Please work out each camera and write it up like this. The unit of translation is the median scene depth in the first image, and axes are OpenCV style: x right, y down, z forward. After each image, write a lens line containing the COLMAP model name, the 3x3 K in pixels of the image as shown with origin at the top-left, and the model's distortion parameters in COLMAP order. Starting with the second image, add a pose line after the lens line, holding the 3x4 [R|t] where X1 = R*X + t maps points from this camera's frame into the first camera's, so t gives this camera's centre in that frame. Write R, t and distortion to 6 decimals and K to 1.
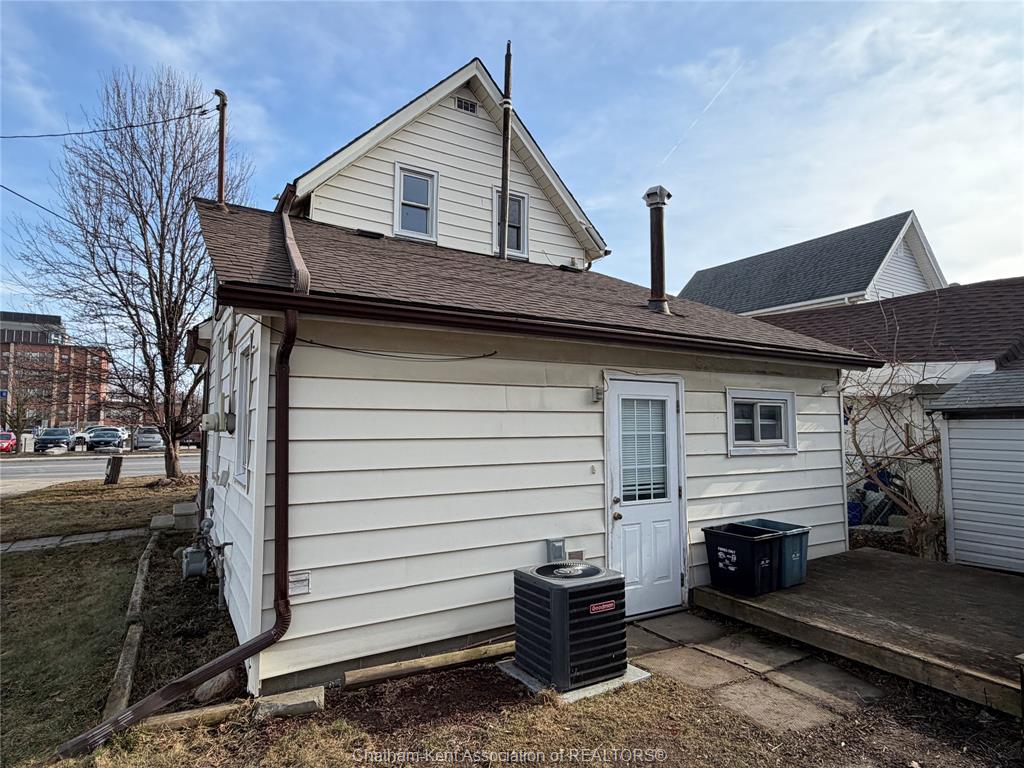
lens RADIAL K [[569.8, 0, 512.0], [0, 569.8, 384.0], [0, 0, 1]] dist [0.002434, 0.001292]
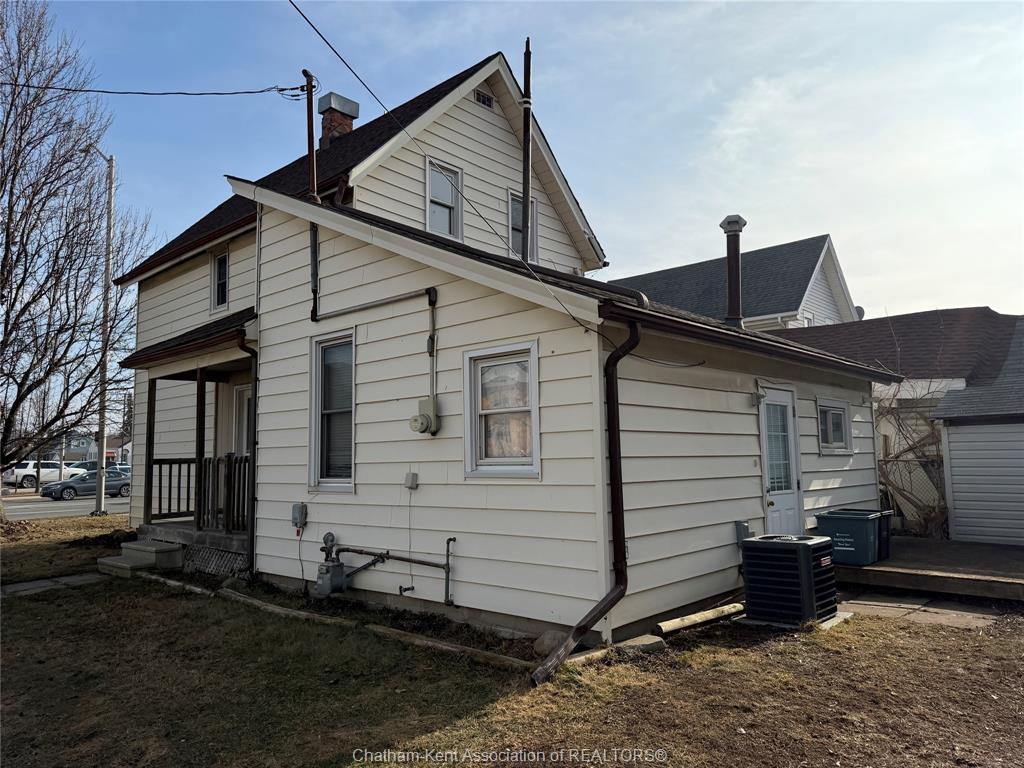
lens RADIAL K [[716.3, 0, 512.0], [0, 716.3, 384.0], [0, 0, 1]] dist [0.119989, -0.183040]
pose [[0.958078, 0.013417, 0.286193, -0.542868], [-0.003733, 0.999403, -0.034356, 0.028719], [-0.286483, 0.031847, 0.957556, -0.207235]]
